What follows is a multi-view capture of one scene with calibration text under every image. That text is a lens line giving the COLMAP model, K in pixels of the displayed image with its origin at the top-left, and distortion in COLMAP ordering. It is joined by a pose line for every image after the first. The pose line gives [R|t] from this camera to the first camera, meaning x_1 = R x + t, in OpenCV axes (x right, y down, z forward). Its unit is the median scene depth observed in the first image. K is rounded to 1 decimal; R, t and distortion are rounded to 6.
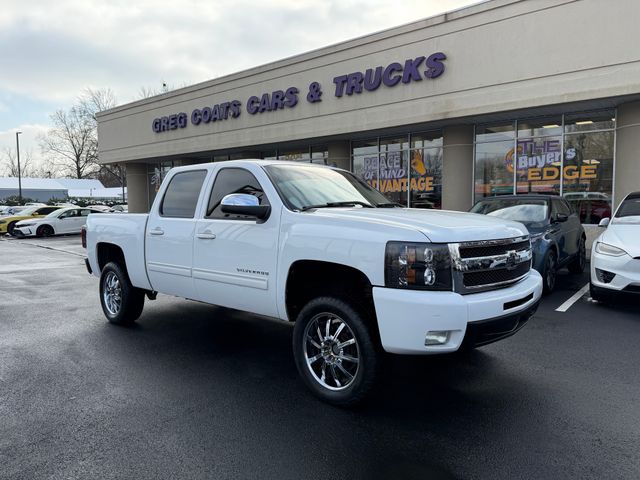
lens RADIAL K [[450.8, 0, 322.8], [0, 450.8, 242.9], [0, 0, 1]] dist [0.031652, -0.044867]
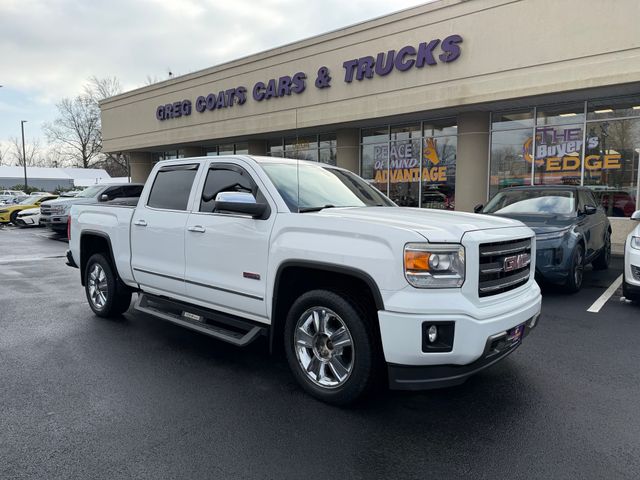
lens RADIAL K [[450.8, 0, 323.2], [0, 450.8, 244.3], [0, 0, 1]] dist [0.031652, -0.044867]
pose [[0.999903, 0.006684, -0.012198, -0.004252], [-0.006405, 0.999722, 0.022703, -0.001283], [0.012346, -0.022622, 0.999668, 0.032026]]
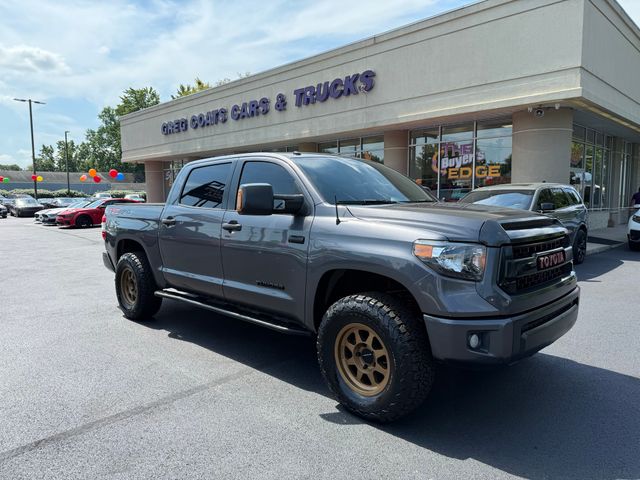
lens RADIAL K [[450.8, 0, 326.9], [0, 450.8, 249.8], [0, 0, 1]] dist [0.031652, -0.044867]
pose [[0.995738, 0.012405, -0.091394, 0.213563], [-0.009449, 0.999420, 0.032705, 0.008894], [0.091746, -0.031702, 0.995278, -0.166632]]
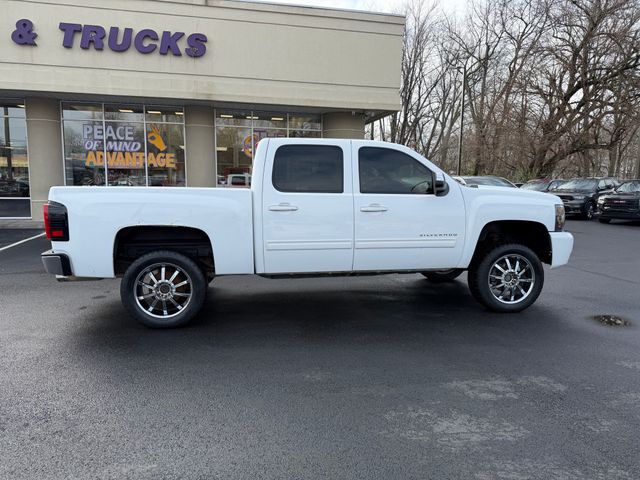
lens RADIAL K [[444.5, 0, 331.7], [0, 444.5, 241.6], [0, 0, 1]] dist [-0.007304, -0.007204]
pose [[0.603950, -0.081631, 0.792831, -0.330754], [0.043469, 0.996634, 0.069502, -0.004360], [-0.795836, -0.007512, 0.605466, 0.120507]]
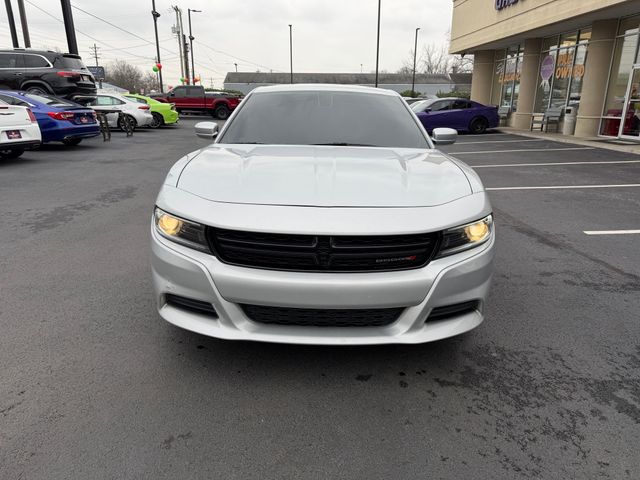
lens RADIAL K [[450.8, 0, 320.7], [0, 450.8, 242.6], [0, 0, 1]] dist [0.031652, -0.044867]
pose [[0.670638, 0.227743, -0.705959, 0.171933], [-0.068357, 0.966628, 0.246898, -0.005088], [0.738628, -0.117322, 0.663825, 0.162423]]
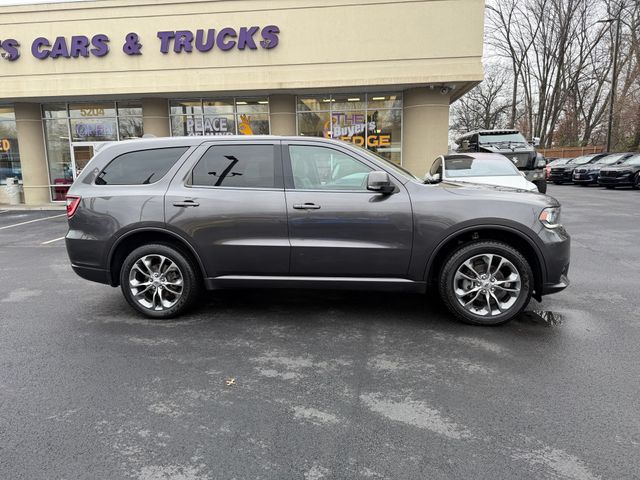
lens RADIAL K [[450.8, 0, 322.3], [0, 450.8, 235.9], [0, 0, 1]] dist [0.031652, -0.044867]
pose [[0.836888, -0.086520, 0.540494, -0.227612], [0.052935, 0.995593, 0.077407, 0.004005], [-0.544809, -0.036170, 0.837780, 0.004889]]
